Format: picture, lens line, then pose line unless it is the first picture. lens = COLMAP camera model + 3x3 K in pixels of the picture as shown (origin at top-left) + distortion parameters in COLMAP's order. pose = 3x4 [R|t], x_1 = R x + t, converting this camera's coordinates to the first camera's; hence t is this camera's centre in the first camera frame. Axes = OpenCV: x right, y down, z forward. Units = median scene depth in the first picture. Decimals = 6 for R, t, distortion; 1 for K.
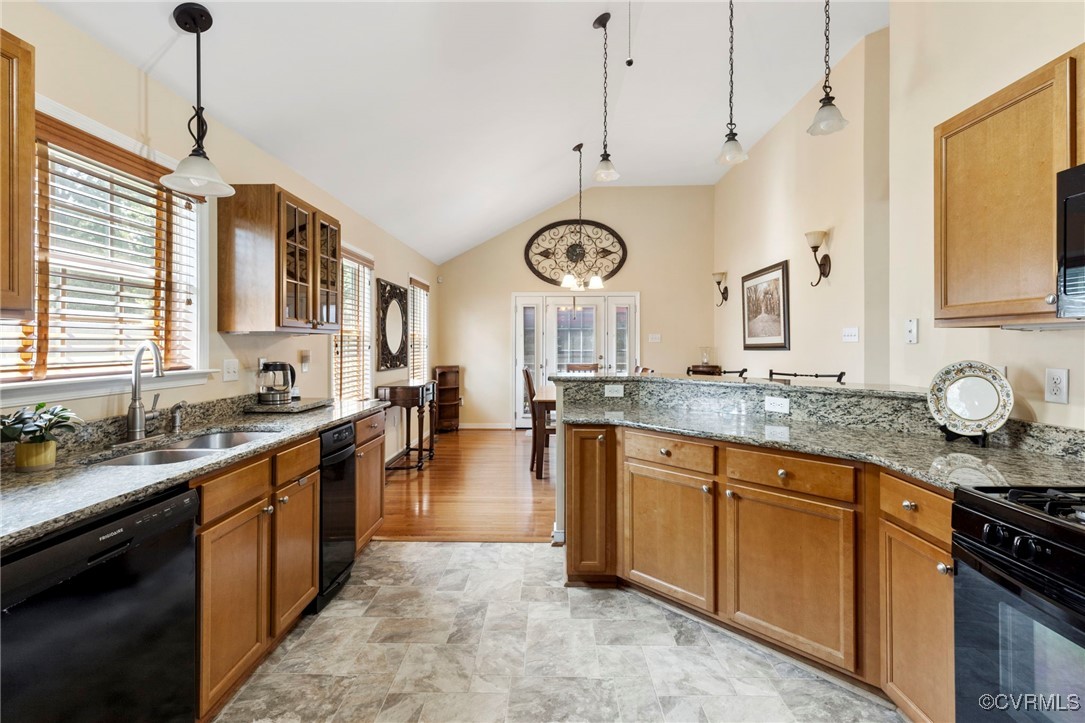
lens RADIAL K [[489.0, 0, 544.0], [0, 489.0, 341.1], [0, 0, 1]] dist [0.004319, -0.000407]
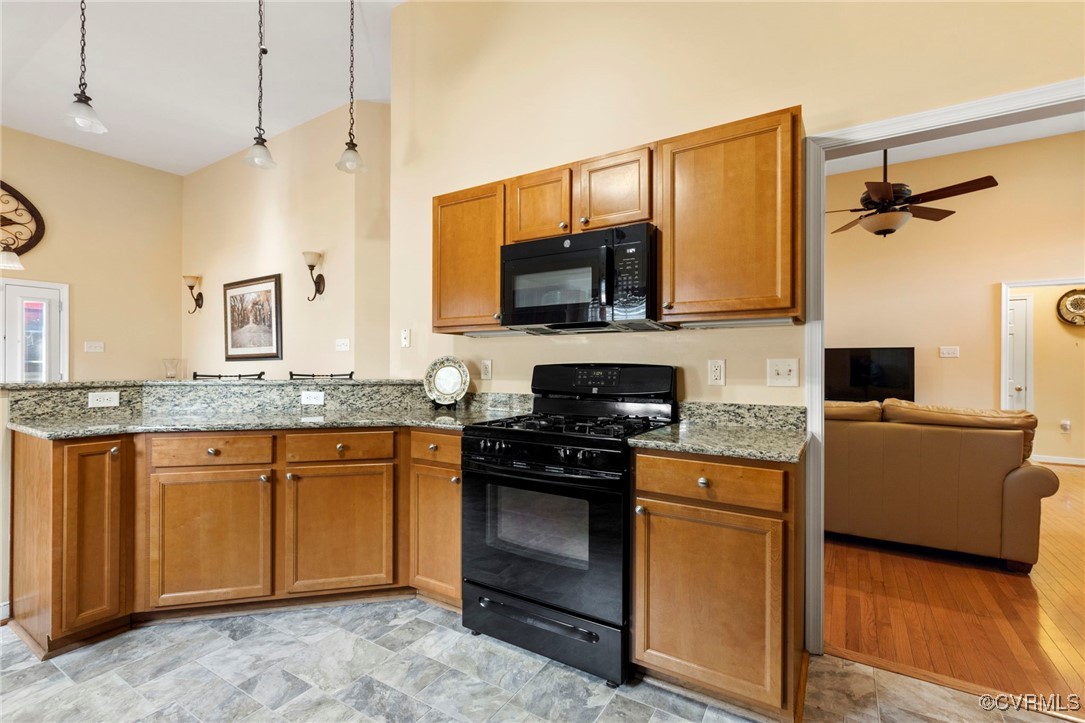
lens RADIAL K [[489.0, 0, 538.0], [0, 489.0, 365.5], [0, 0, 1]] dist [0.004319, -0.000407]
pose [[0.513627, 0.004487, 0.858002, -0.222697], [-0.008011, 0.999968, -0.000433, 0.050887], [-0.857976, -0.006651, 0.513646, -0.022726]]
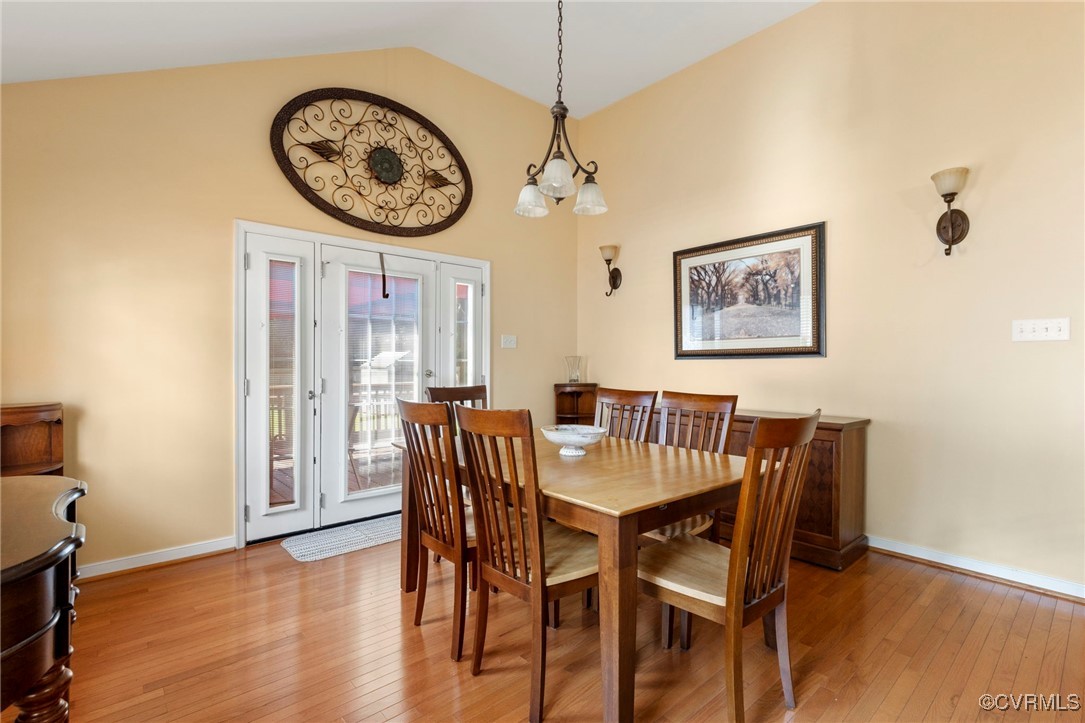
lens RADIAL K [[489.0, 0, 533.4], [0, 489.0, 366.9], [0, 0, 1]] dist [0.004319, -0.000407]
pose [[0.727846, -0.004043, 0.685729, -0.473919], [-0.007272, 0.999881, 0.013613, 0.049180], [-0.685702, -0.014895, 0.727730, 1.479912]]
